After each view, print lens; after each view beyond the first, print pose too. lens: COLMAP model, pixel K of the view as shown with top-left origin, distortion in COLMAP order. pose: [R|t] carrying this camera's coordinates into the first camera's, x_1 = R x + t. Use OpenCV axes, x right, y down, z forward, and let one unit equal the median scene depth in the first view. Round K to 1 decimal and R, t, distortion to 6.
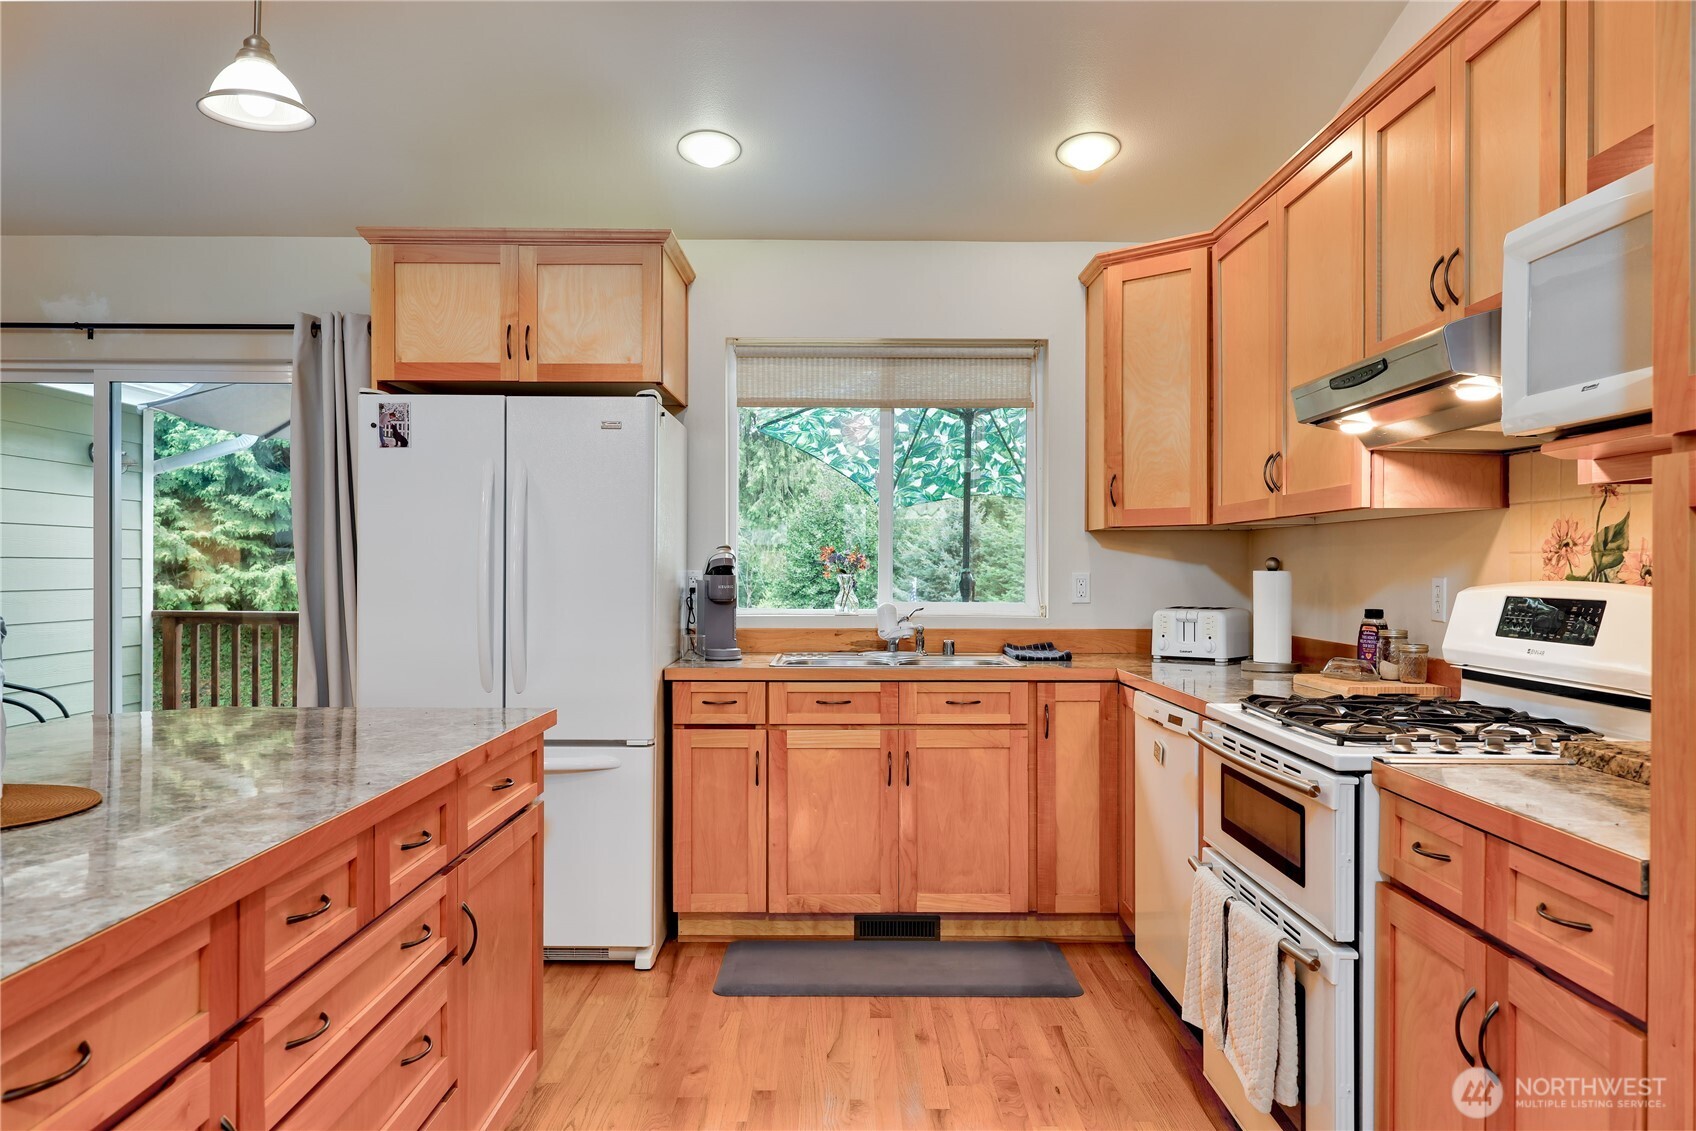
lens RADIAL K [[1219.2, 0, 848.0], [0, 1219.2, 565.5], [0, 0, 1]] dist [-0.004006, -0.001710]
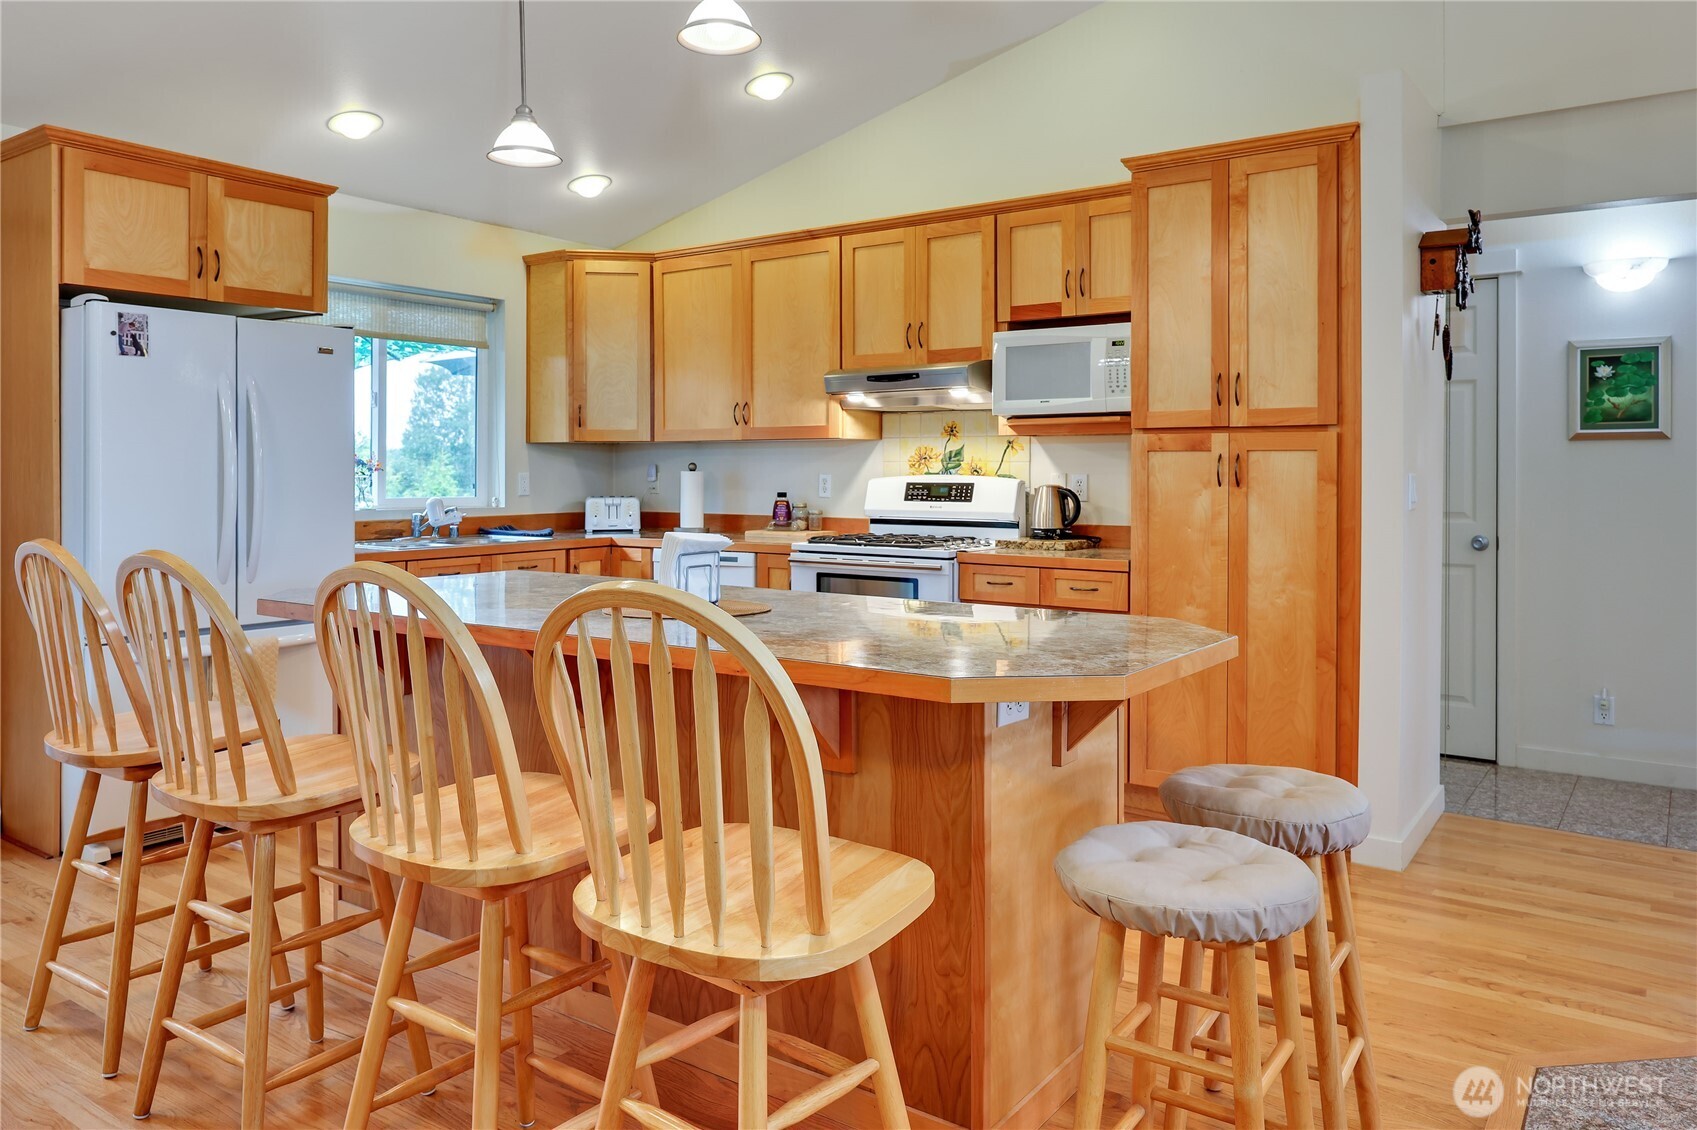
lens RADIAL K [[1170.8, 0, 847.4], [0, 1170.8, 467.3], [0, 0, 1]] dist [0.000834, -0.000301]
pose [[0.582402, -0.001460, 0.812900, -0.766430], [0.000909, 0.999999, 0.001145, -0.002414], [-0.812901, 0.000072, 0.582402, -0.070591]]
